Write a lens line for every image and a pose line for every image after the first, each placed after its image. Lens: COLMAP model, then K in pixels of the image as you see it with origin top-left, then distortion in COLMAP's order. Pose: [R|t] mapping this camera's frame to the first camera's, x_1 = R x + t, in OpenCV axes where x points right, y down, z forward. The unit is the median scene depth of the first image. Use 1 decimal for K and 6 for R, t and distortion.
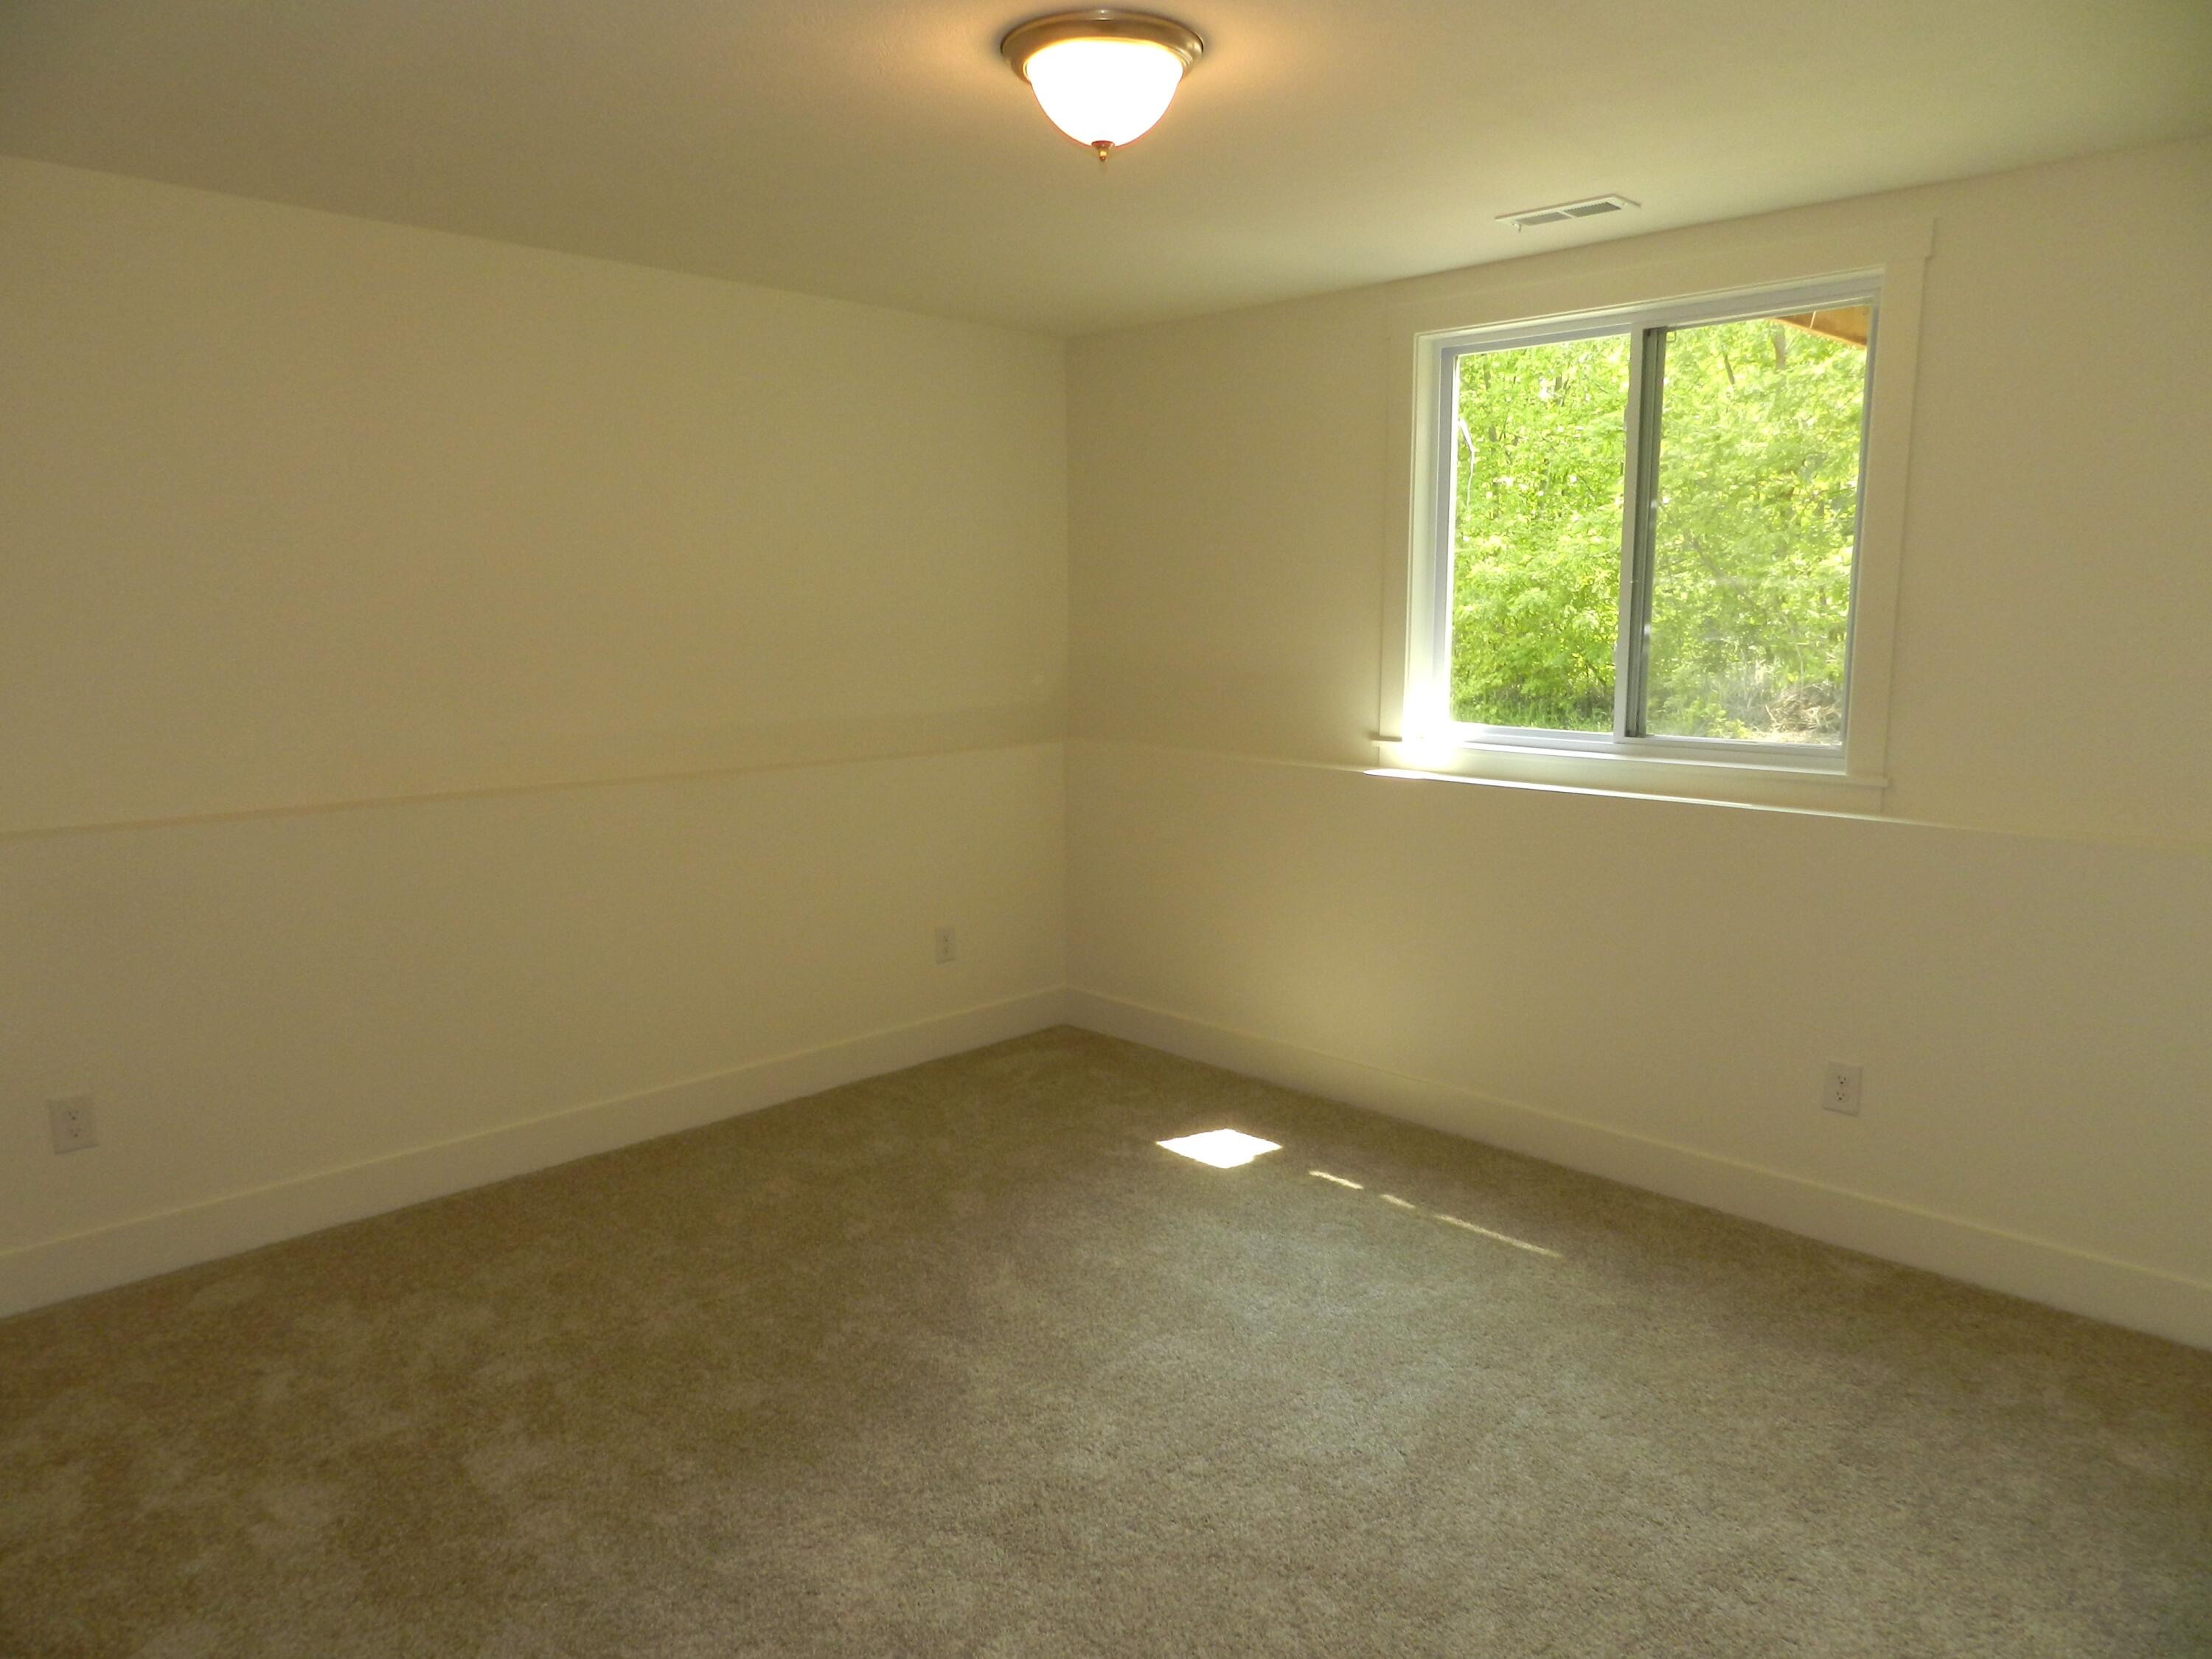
lens RADIAL K [[1526.8, 0, 1106.0], [0, 1526.8, 829.5], [0, 0, 1]] dist [0.004914, 0.000333]
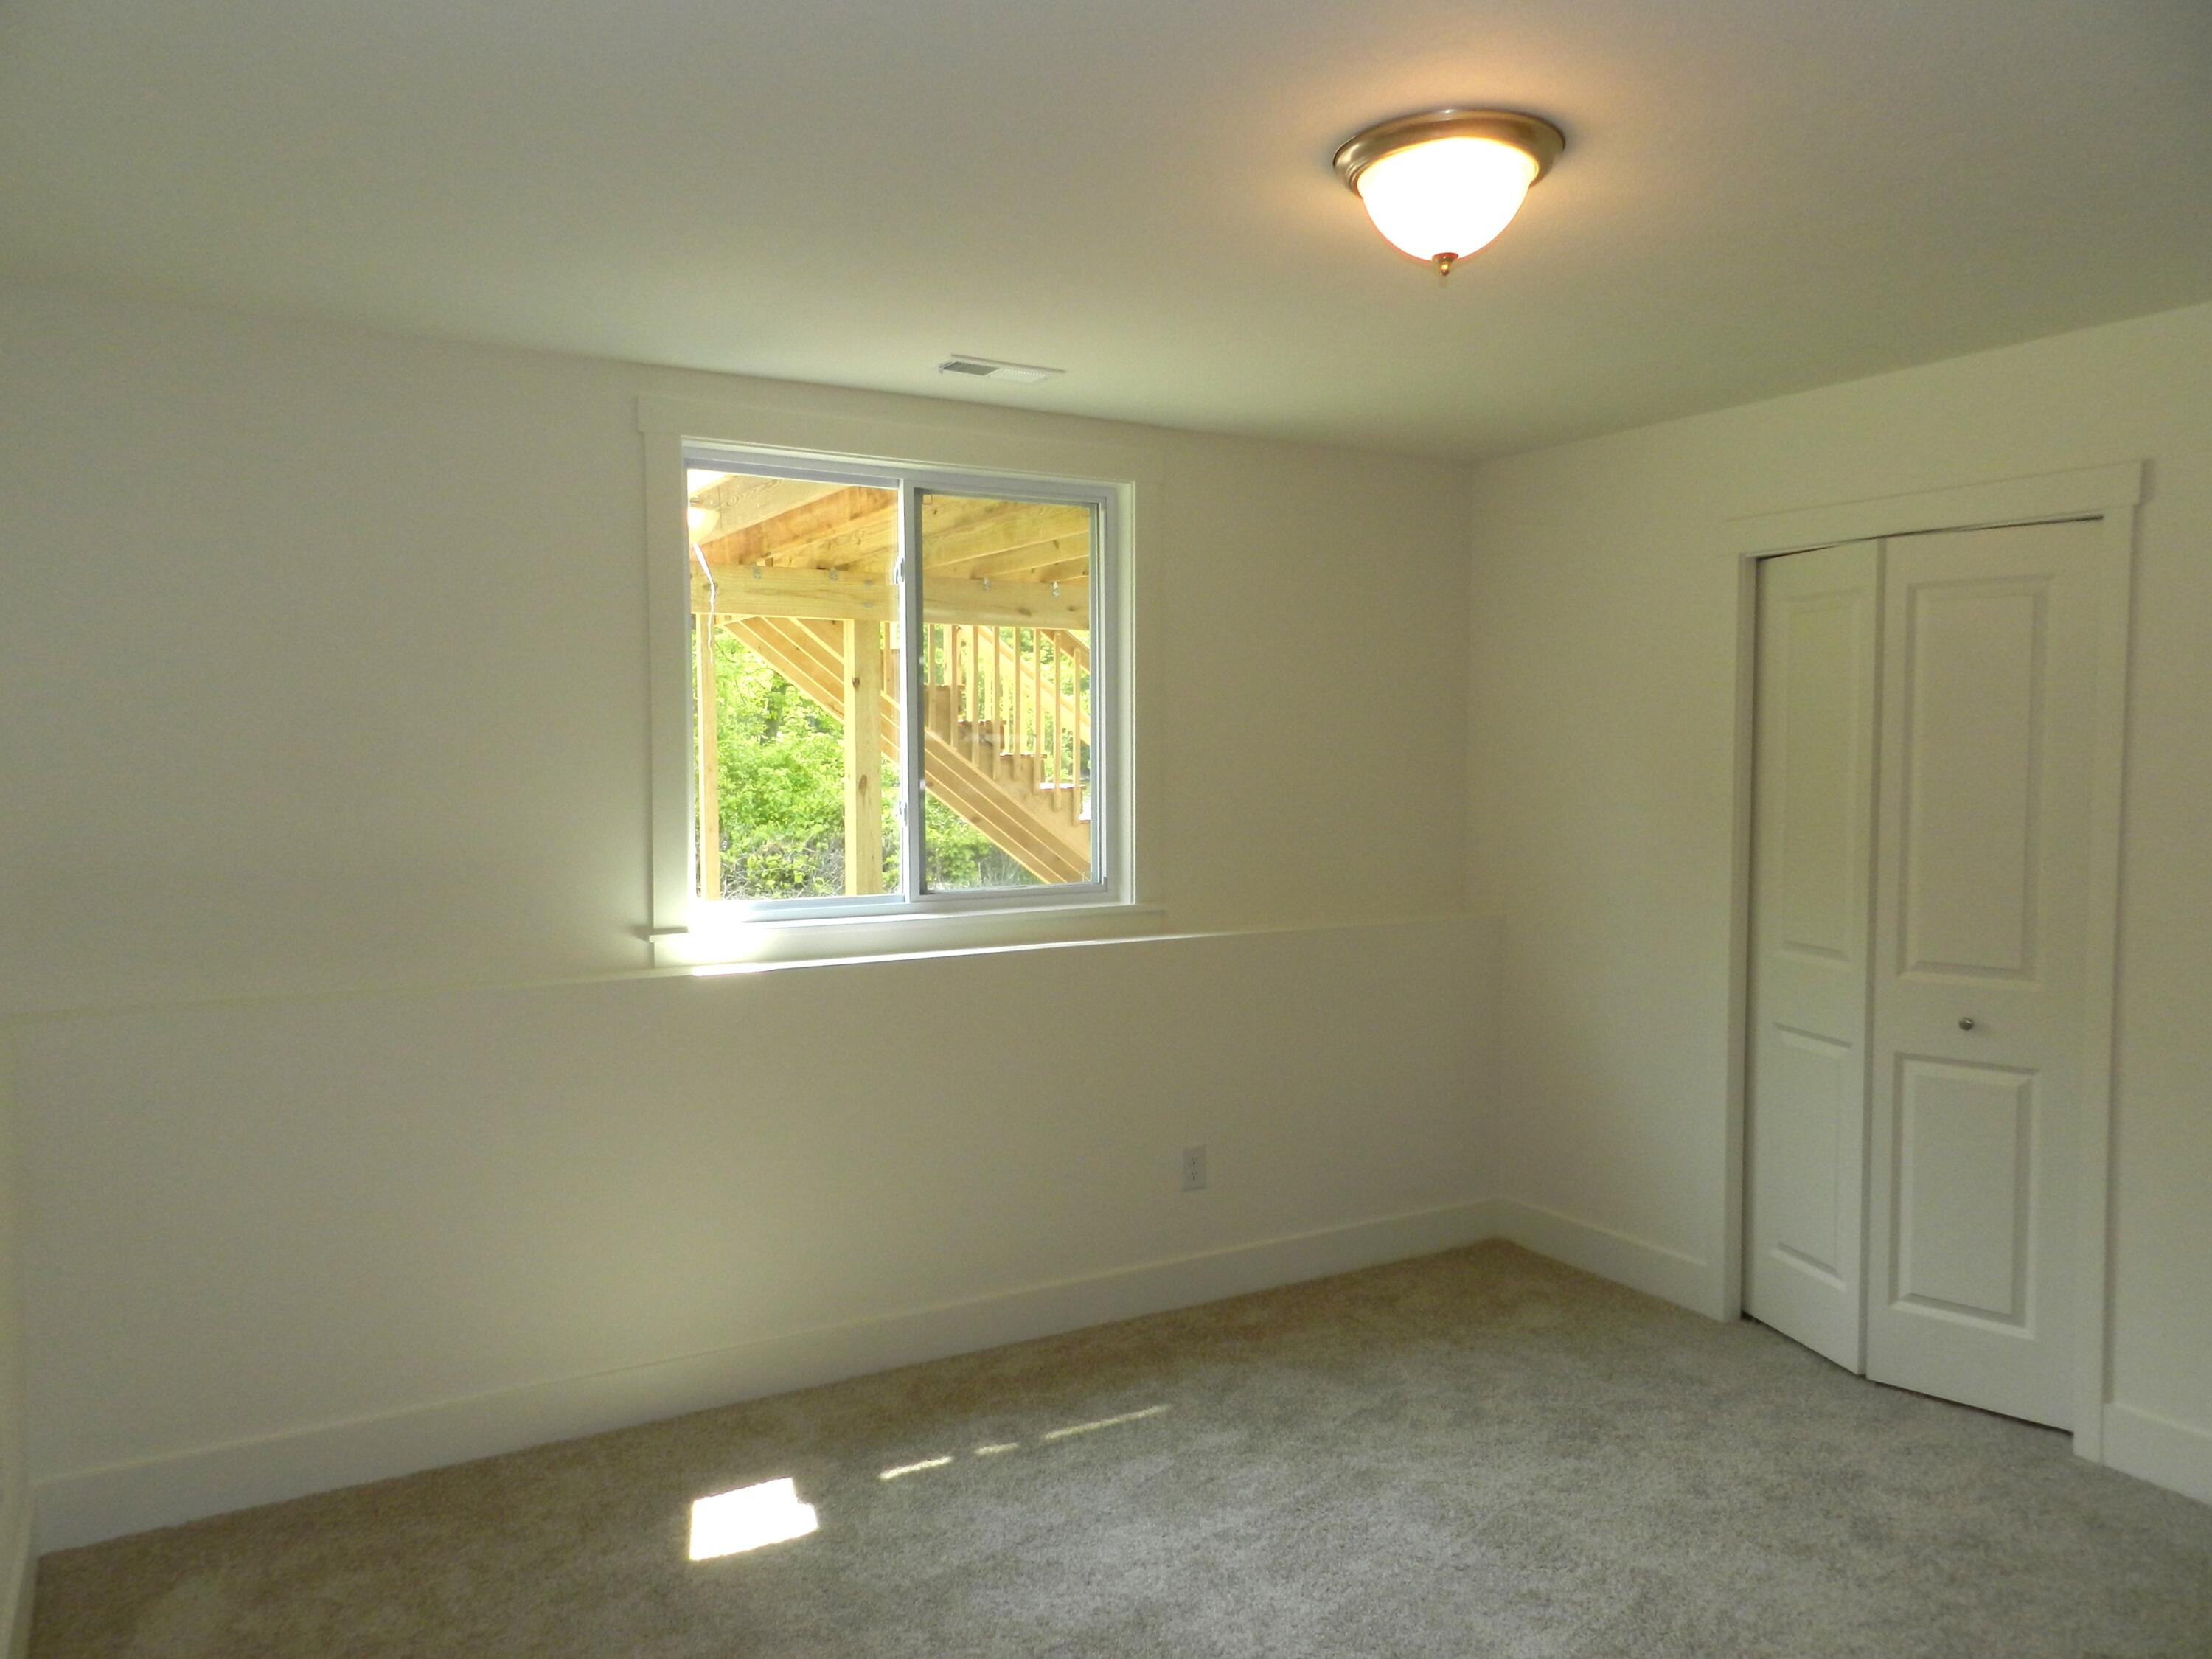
lens RADIAL K [[1526.8, 0, 1106.0], [0, 1526.8, 829.5], [0, 0, 1]] dist [0.004914, 0.000333]
pose [[0.247891, -0.058113, 0.967043, -0.594615], [0.138835, 0.990027, 0.023905, -0.113003], [-0.958788, 0.128334, 0.253487, 0.657134]]
